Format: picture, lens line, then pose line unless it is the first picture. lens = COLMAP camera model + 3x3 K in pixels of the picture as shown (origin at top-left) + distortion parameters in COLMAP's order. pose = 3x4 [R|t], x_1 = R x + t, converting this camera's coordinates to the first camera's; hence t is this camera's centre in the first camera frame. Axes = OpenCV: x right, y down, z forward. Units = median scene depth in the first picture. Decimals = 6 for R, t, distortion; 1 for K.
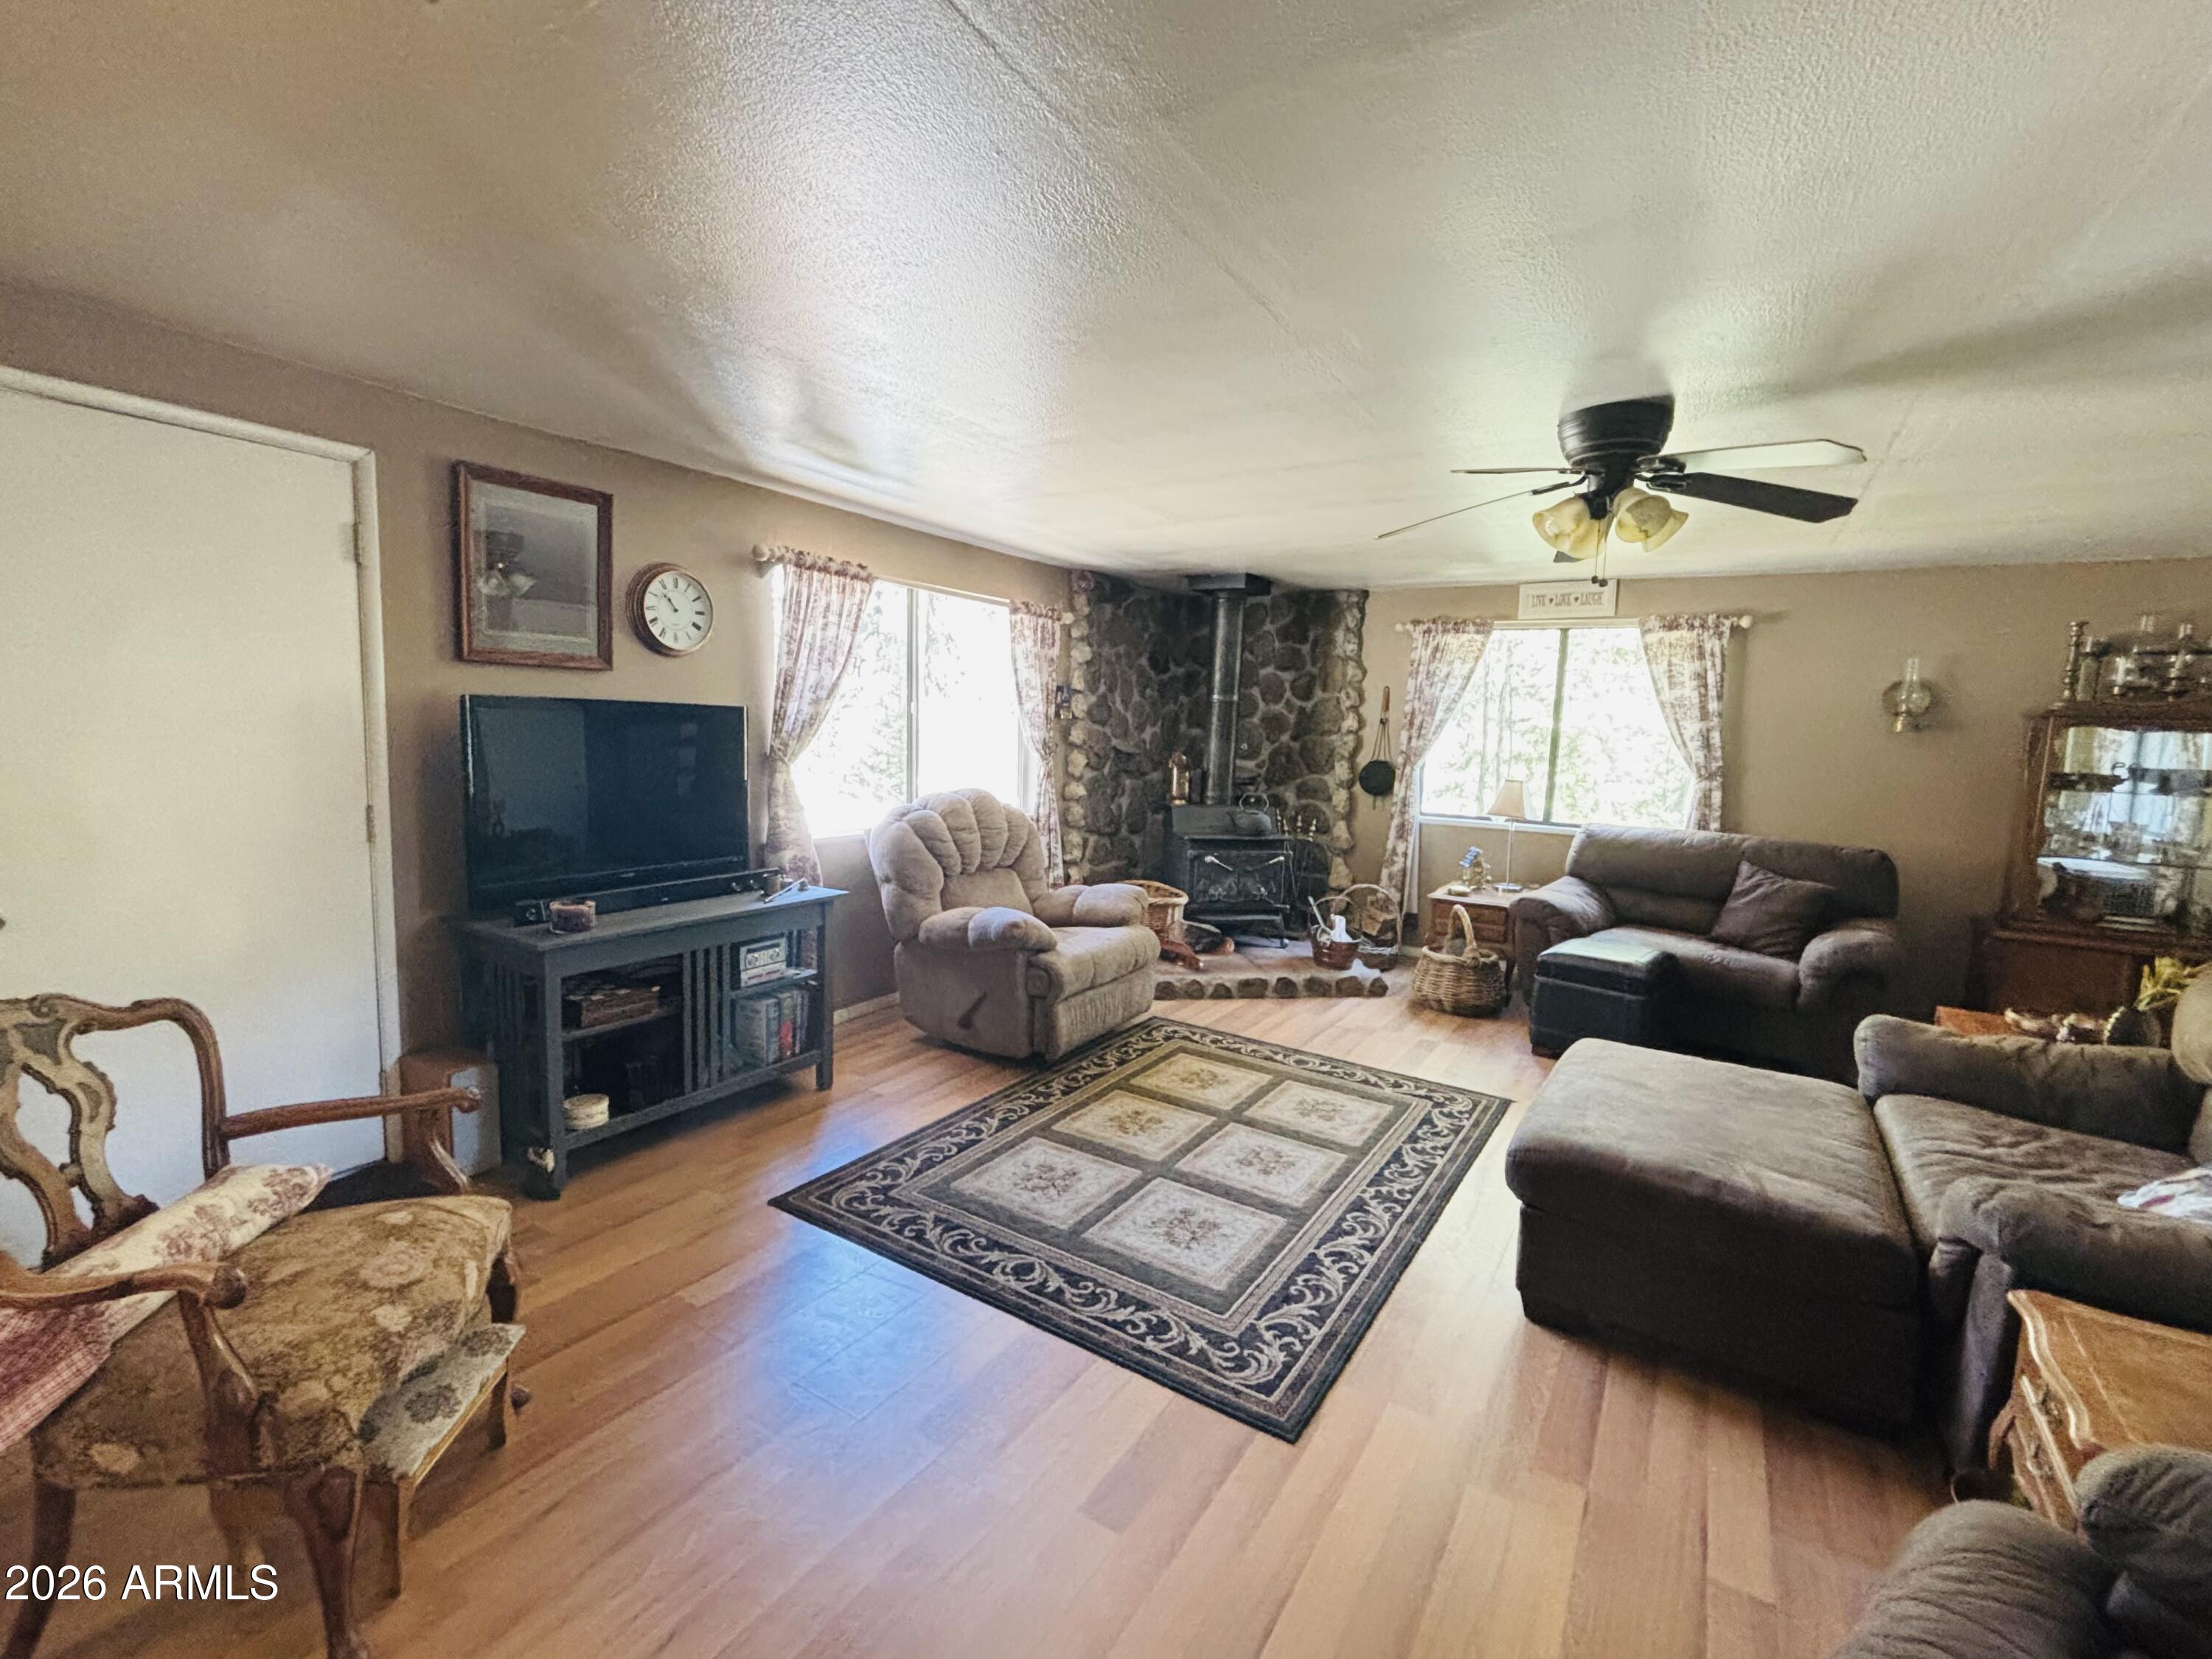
lens RADIAL K [[962.1, 0, 1106.0], [0, 962.1, 829.5], [0, 0, 1]] dist [0.021899, -0.019333]
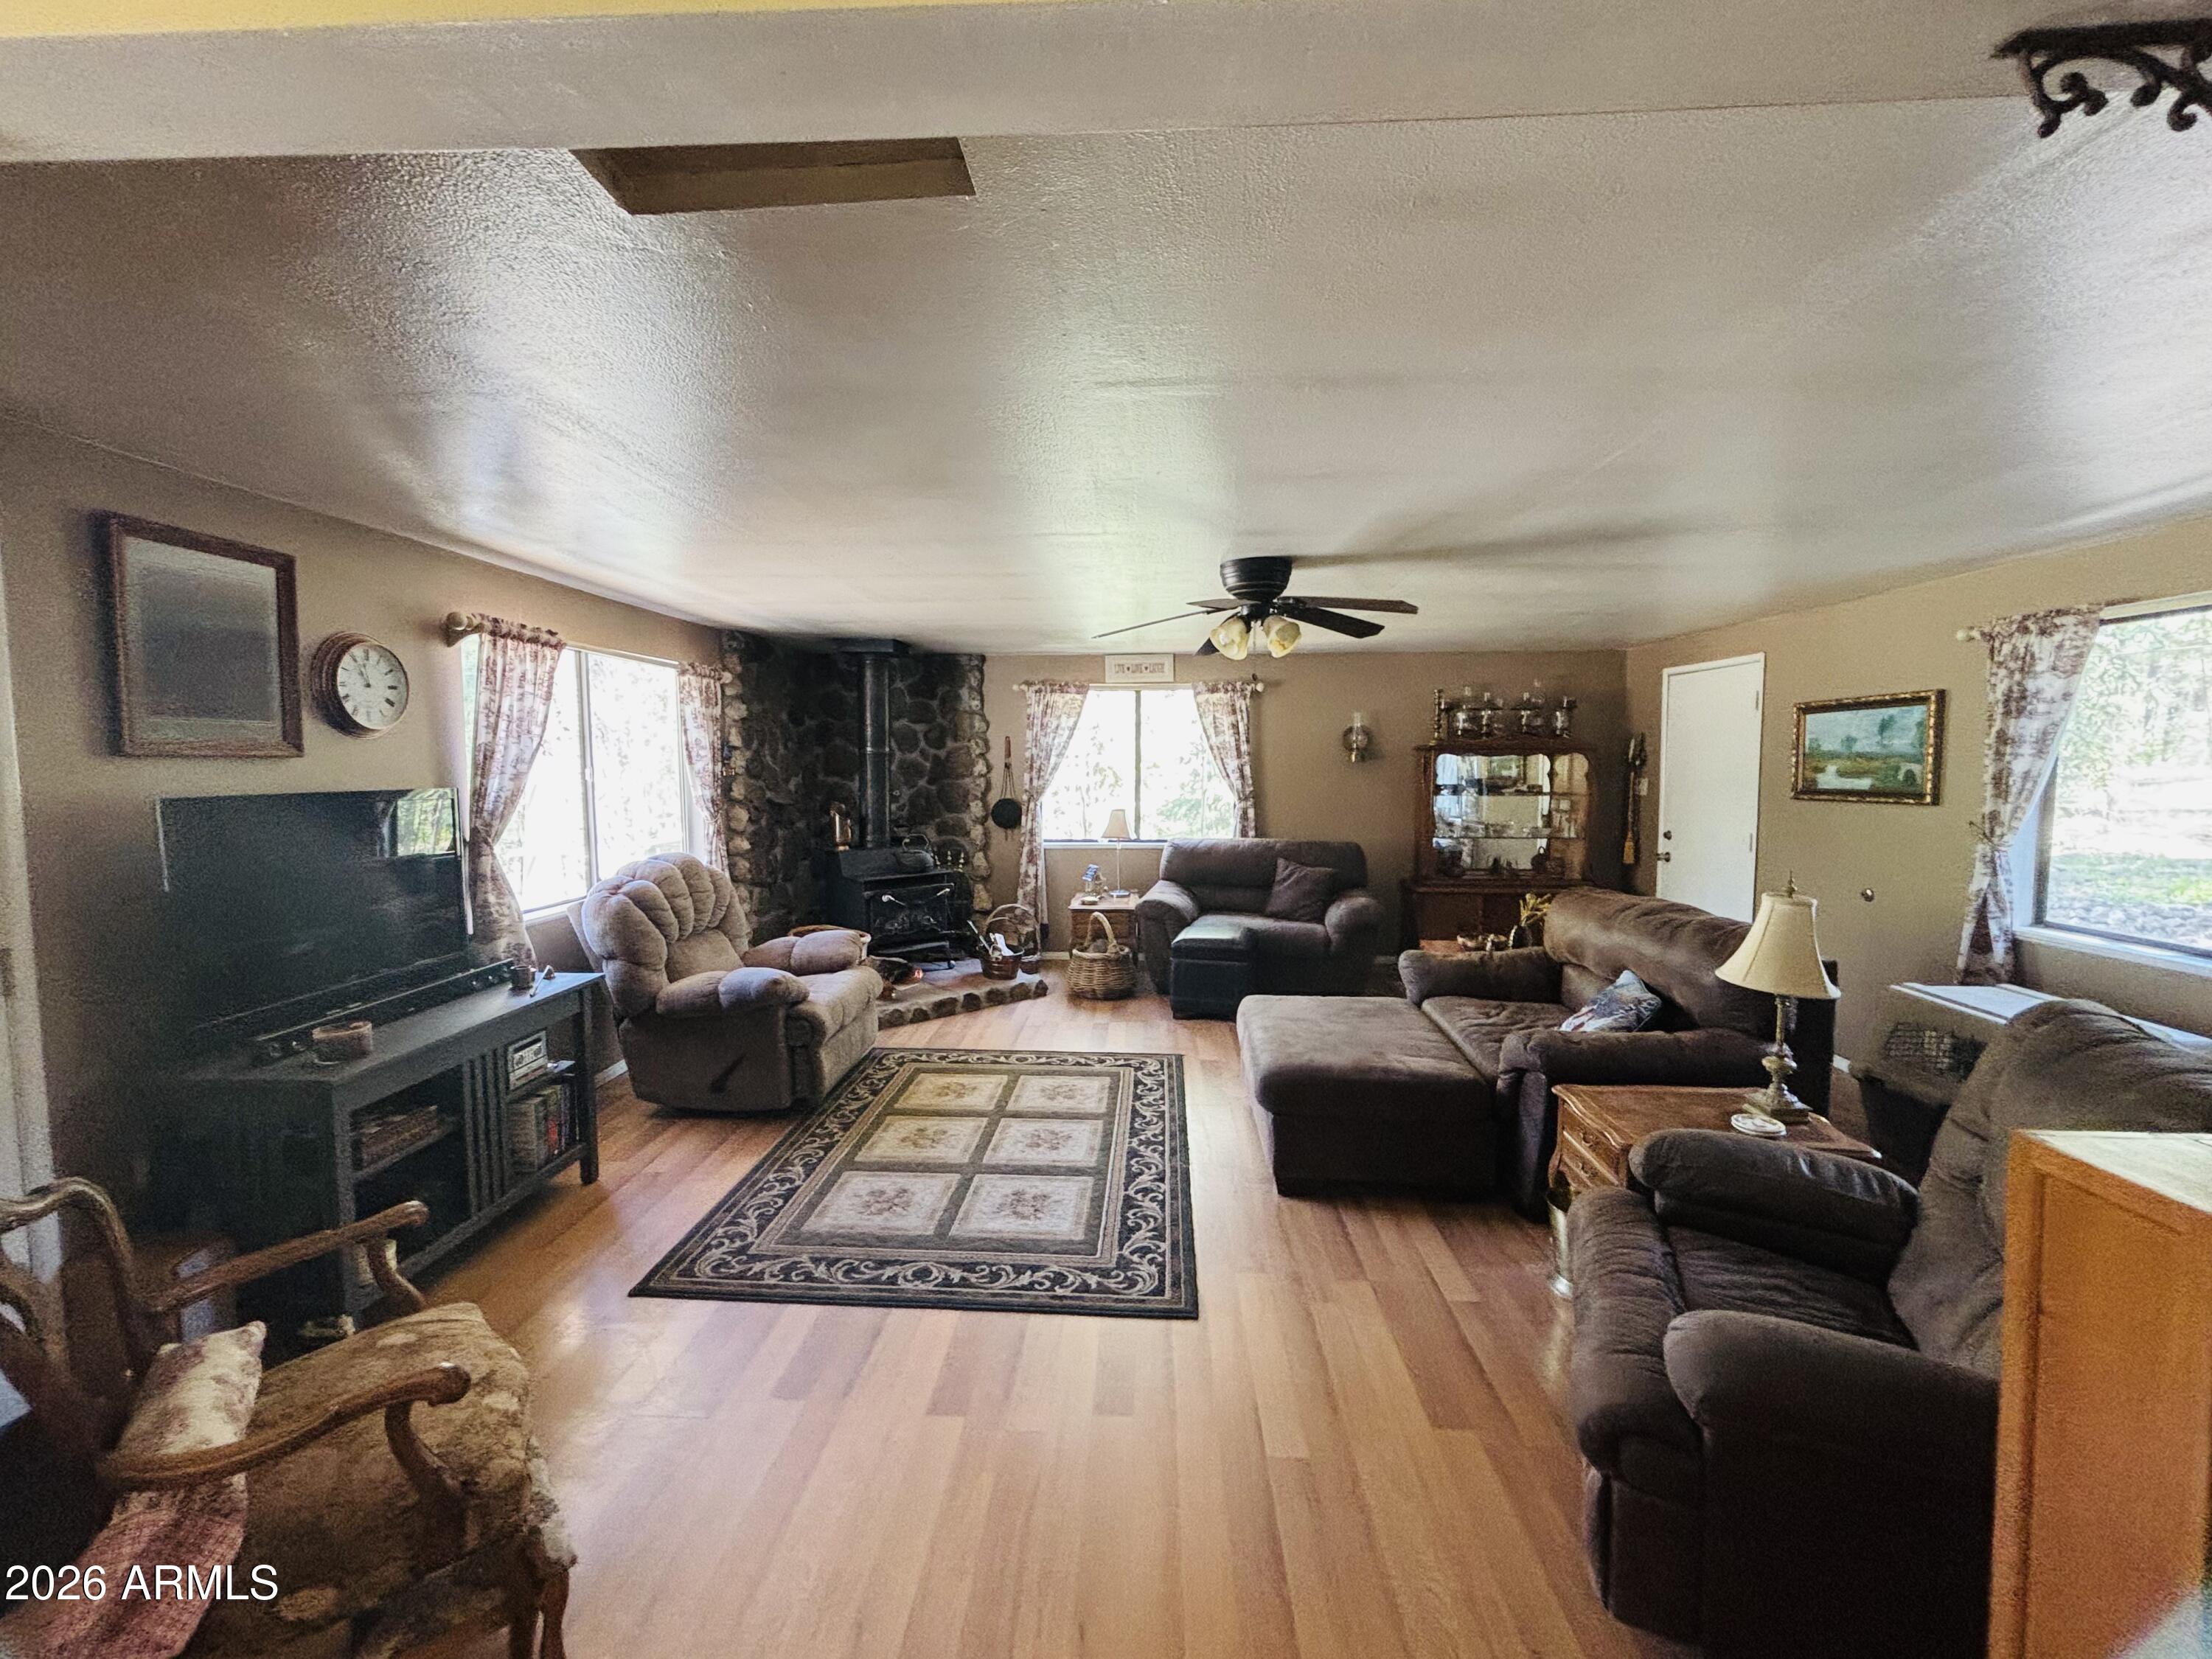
lens RADIAL K [[907.2, 0, 1108.1], [0, 907.2, 831.1], [0, 0, 1]] dist [0.001145, -0.021597]
pose [[0.869645, -0.074455, 0.488031, -0.206007], [0.086664, 0.996235, -0.002443, -0.024832], [-0.486012, 0.044419, 0.872823, -0.037127]]
